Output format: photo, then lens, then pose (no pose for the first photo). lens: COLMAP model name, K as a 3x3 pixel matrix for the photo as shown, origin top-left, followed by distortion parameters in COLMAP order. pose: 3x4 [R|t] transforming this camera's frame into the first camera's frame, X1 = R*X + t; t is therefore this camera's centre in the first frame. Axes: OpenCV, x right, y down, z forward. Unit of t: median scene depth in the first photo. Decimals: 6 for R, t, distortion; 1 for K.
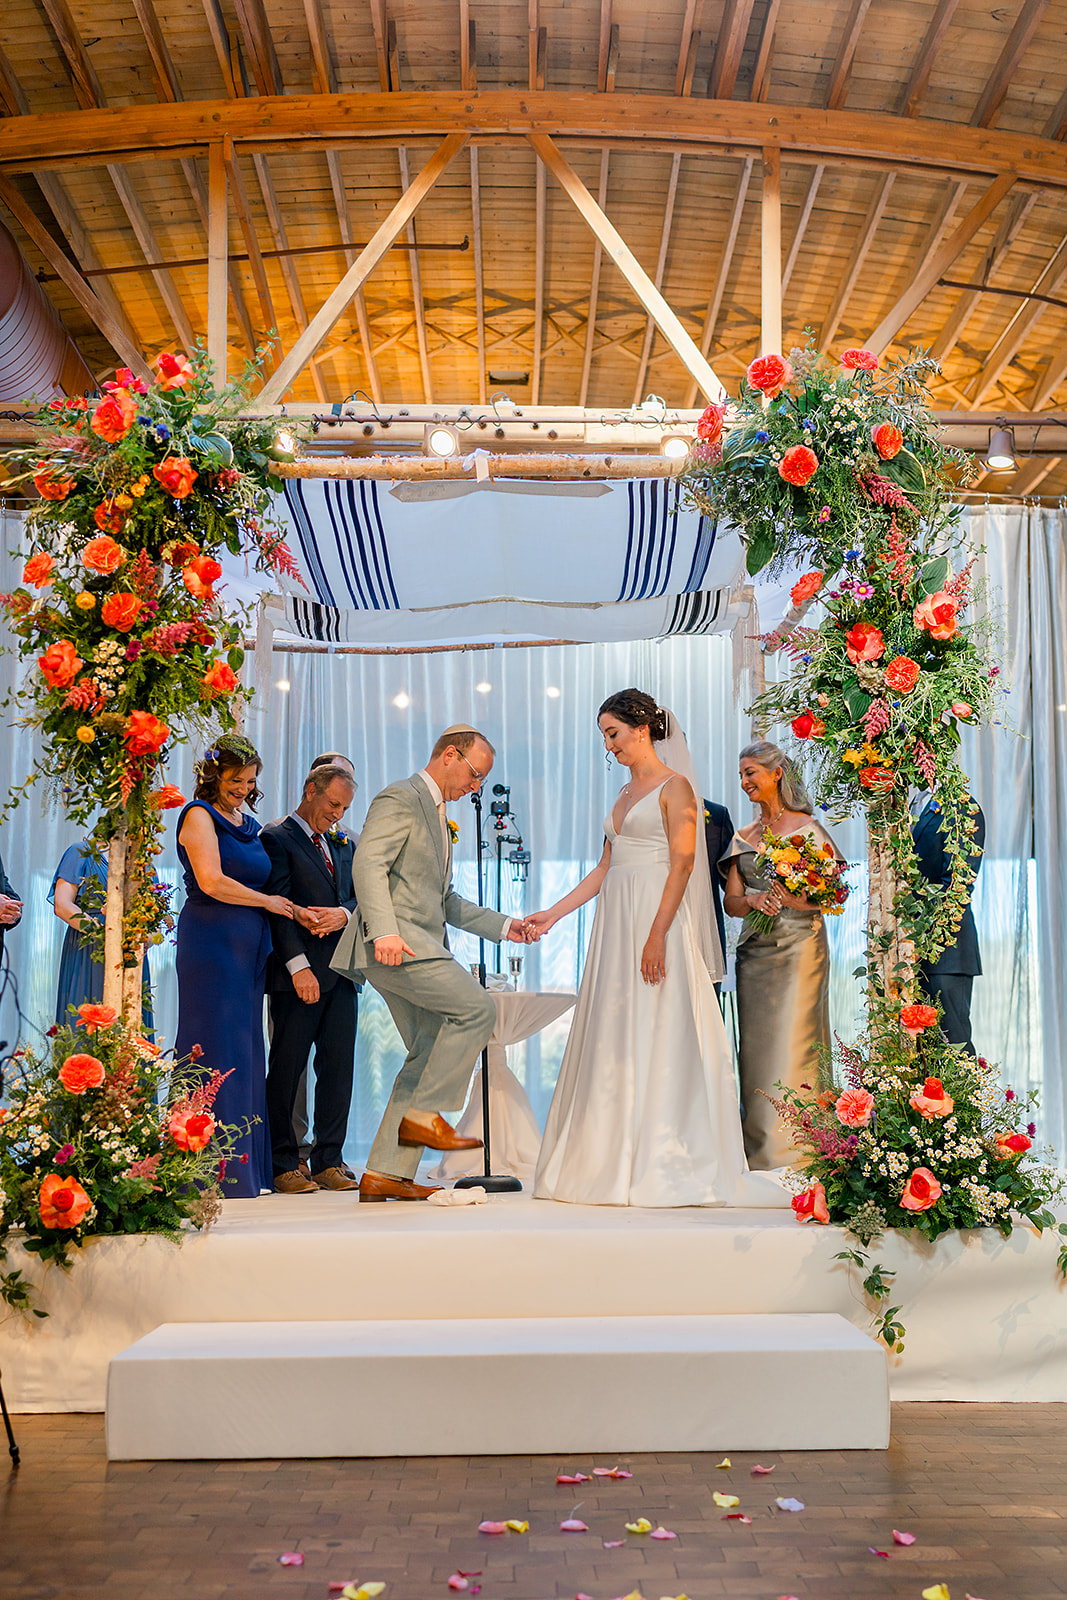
lens RADIAL K [[2207.1, 0, 533.5], [0, 2207.1, 800.0], [0, 0, 1]] dist [-0.045469, -0.042193]
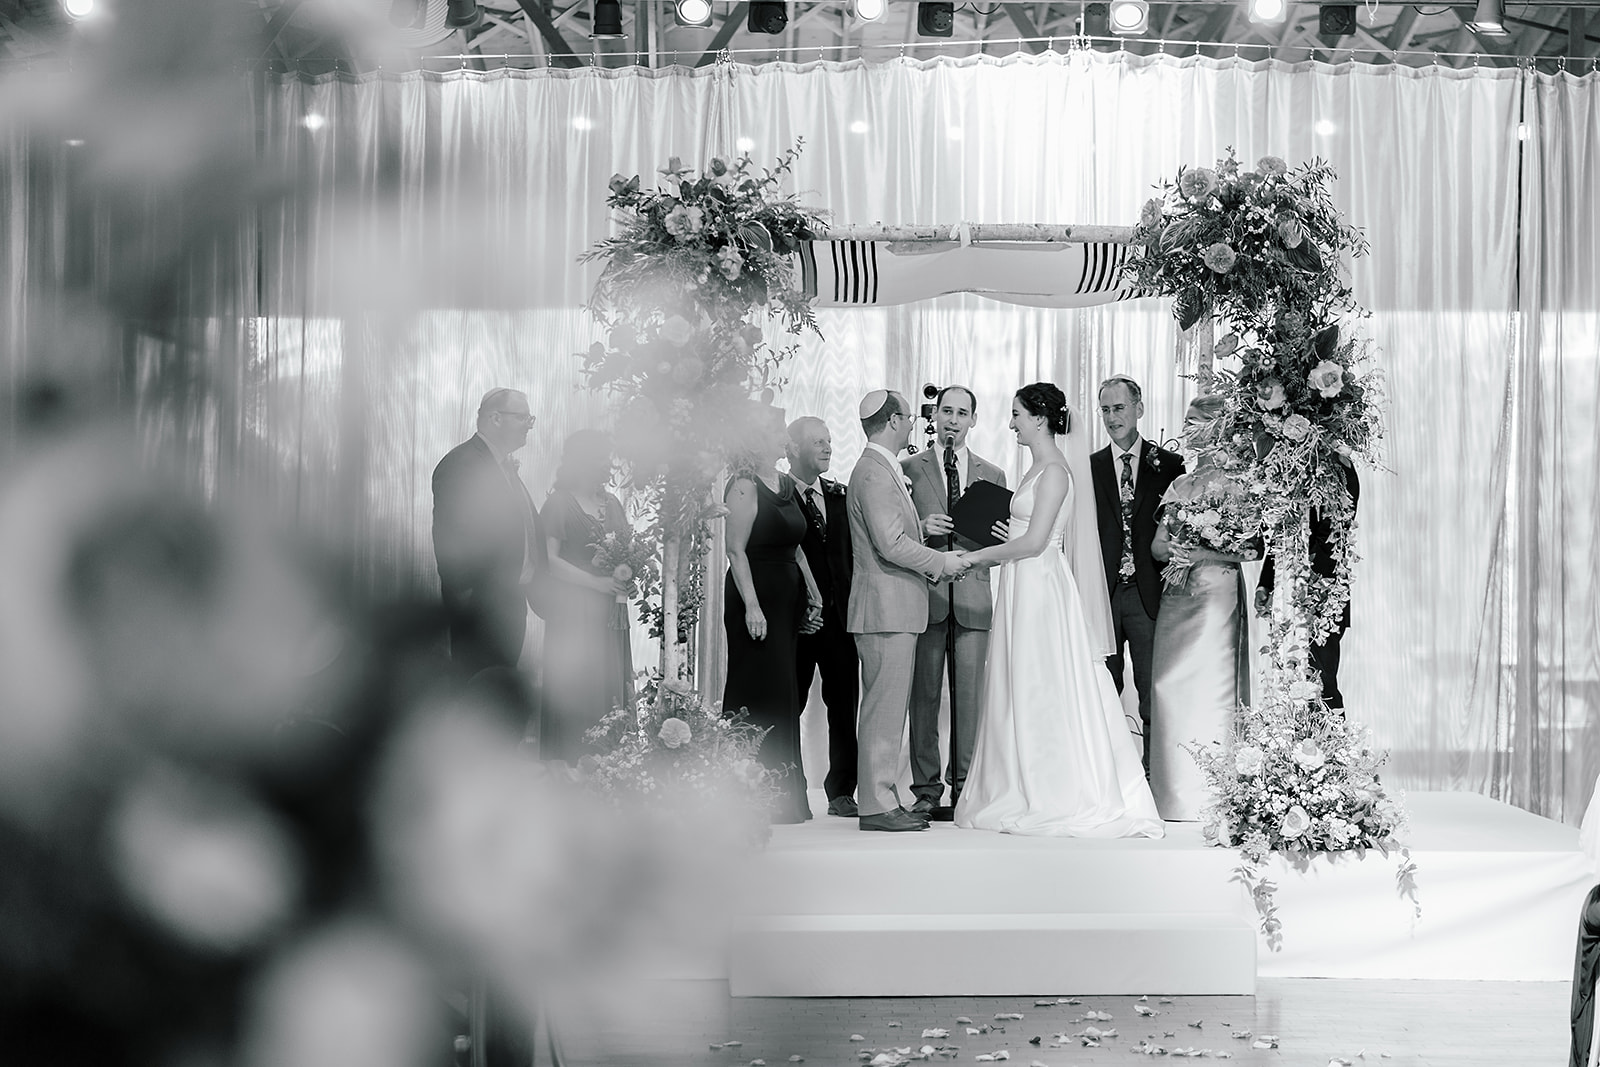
lens RADIAL K [[6120.6, 0, 800.0], [0, 6120.6, 533.5], [0, 0, 1]] dist [0.037509, -2.245170]
pose [[0.999922, 0.007079, 0.010324, -0.159314], [-0.008342, 0.991740, 0.127993, -0.451462], [-0.009333, -0.128069, 0.991721, -2.555398]]
